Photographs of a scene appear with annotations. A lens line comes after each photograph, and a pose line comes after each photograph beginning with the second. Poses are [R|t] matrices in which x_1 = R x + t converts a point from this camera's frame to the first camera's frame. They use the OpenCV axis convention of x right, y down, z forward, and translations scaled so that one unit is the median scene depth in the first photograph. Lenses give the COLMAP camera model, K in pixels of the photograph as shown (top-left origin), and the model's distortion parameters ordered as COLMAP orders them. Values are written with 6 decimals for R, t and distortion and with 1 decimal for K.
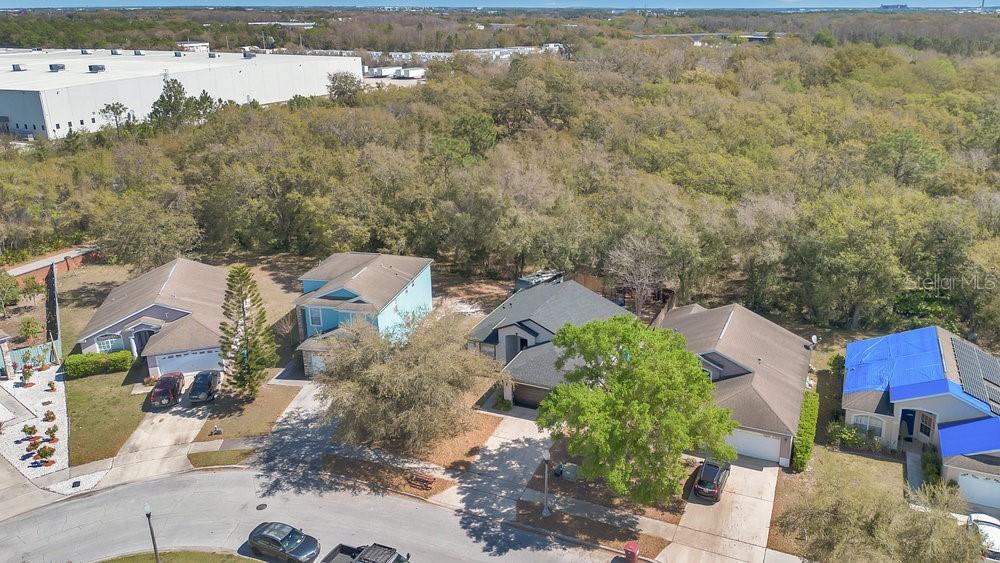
lens RADIAL K [[728.9, 0, 562.0], [0, 728.9, 231.5], [0, 0, 1]] dist [-0.000888, 0.006155]
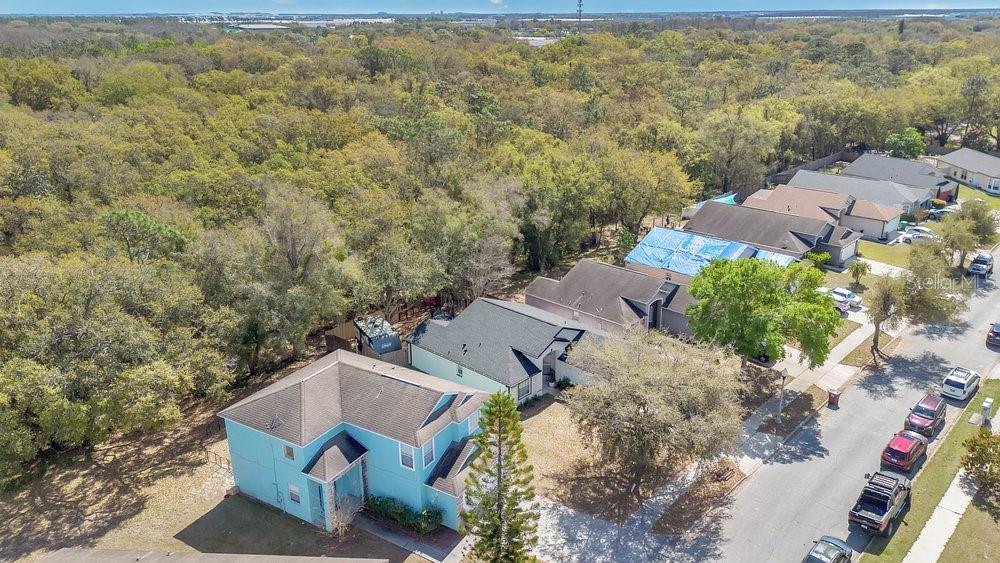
lens RADIAL K [[730.6, 0, 500.0], [0, 730.6, 281.5], [0, 0, 1]] dist [0.006766, 0.000188]
pose [[0.393574, -0.328808, 0.858478, -0.857808], [0.290494, 0.930479, 0.223207, -0.168657], [-0.872188, 0.161535, 0.461730, 0.598056]]
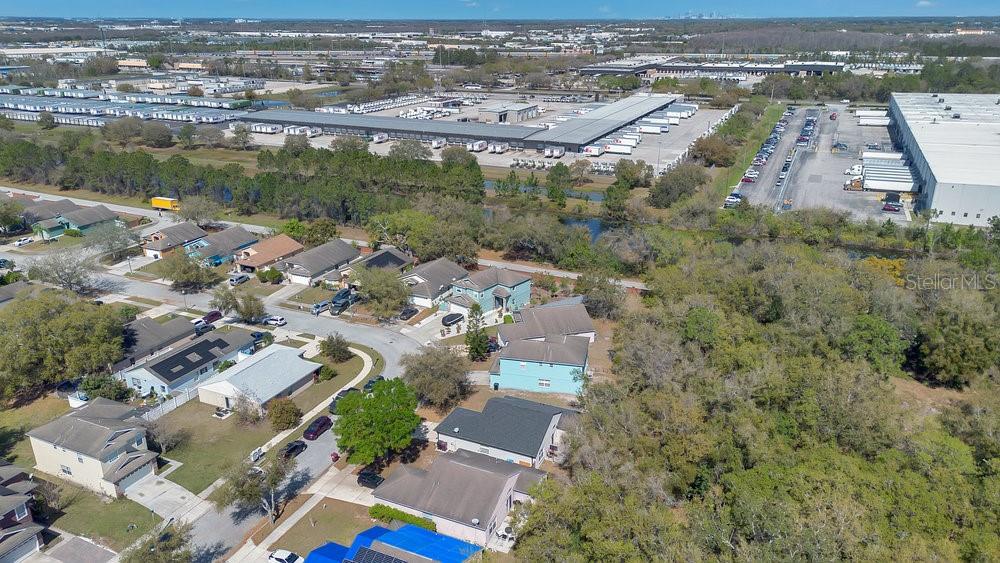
lens RADIAL K [[730.6, 0, 500.0], [0, 730.6, 281.5], [0, 0, 1]] dist [0.006766, 0.000188]
pose [[-0.062923, 0.343677, -0.936978, 1.413792], [-0.291228, 0.891655, 0.346610, -0.698126], [0.954582, 0.294684, 0.043983, 0.847166]]
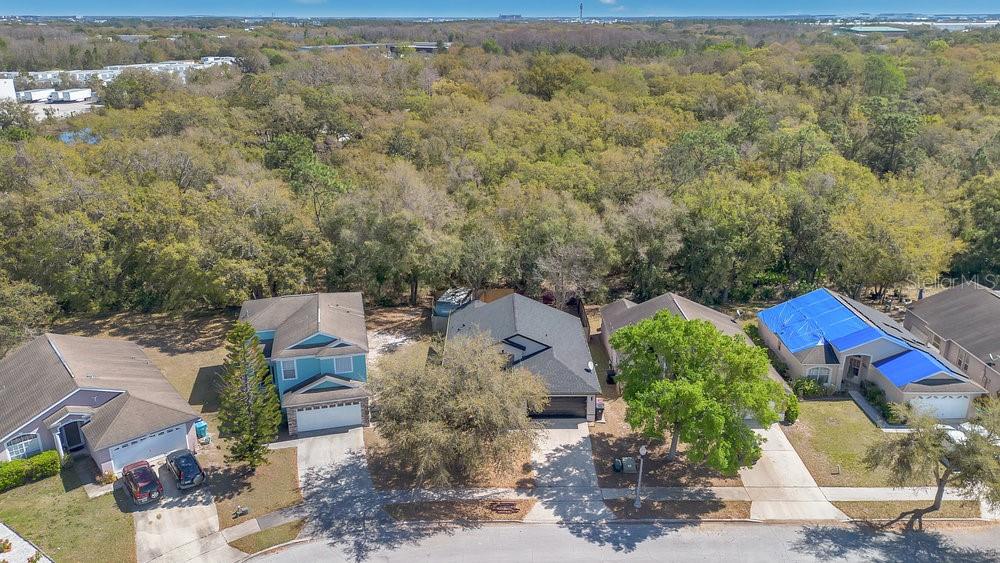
lens RADIAL K [[730.6, 0, 500.0], [0, 730.6, 281.5], [0, 0, 1]] dist [0.006766, 0.000188]
pose [[0.926765, -0.129644, 0.352561, -0.403776], [0.112099, 0.991241, 0.069829, -0.026094], [-0.358526, -0.025193, 0.933180, 0.059399]]
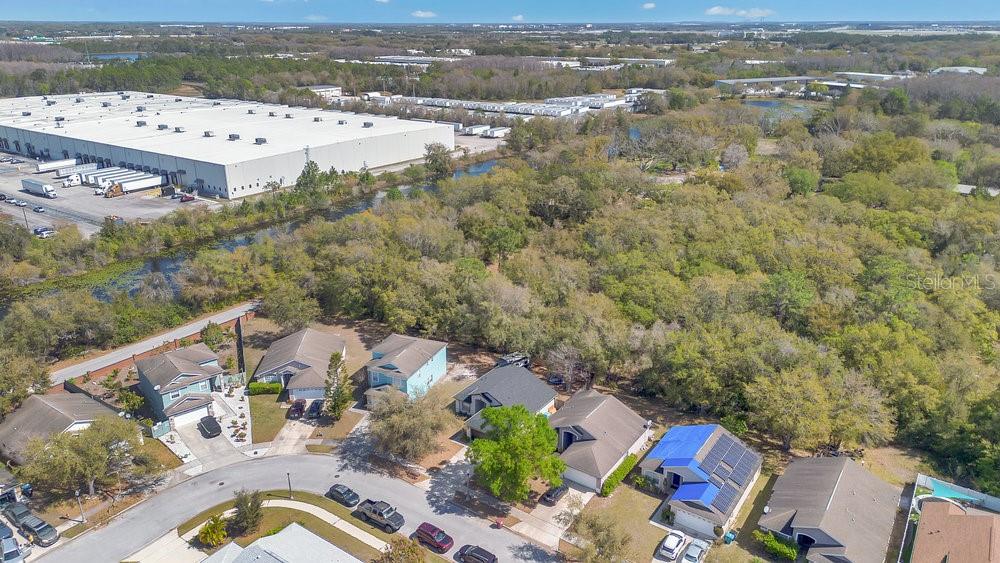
lens RADIAL K [[676.9, 0, 520.7], [0, 676.9, 283.8], [0, 0, 1]] dist [0.006967, -0.000717]
pose [[0.980399, 0.086821, -0.176860, 0.299051], [-0.076469, 0.994981, 0.064540, -0.252429], [0.181576, -0.049751, 0.982118, -0.587675]]
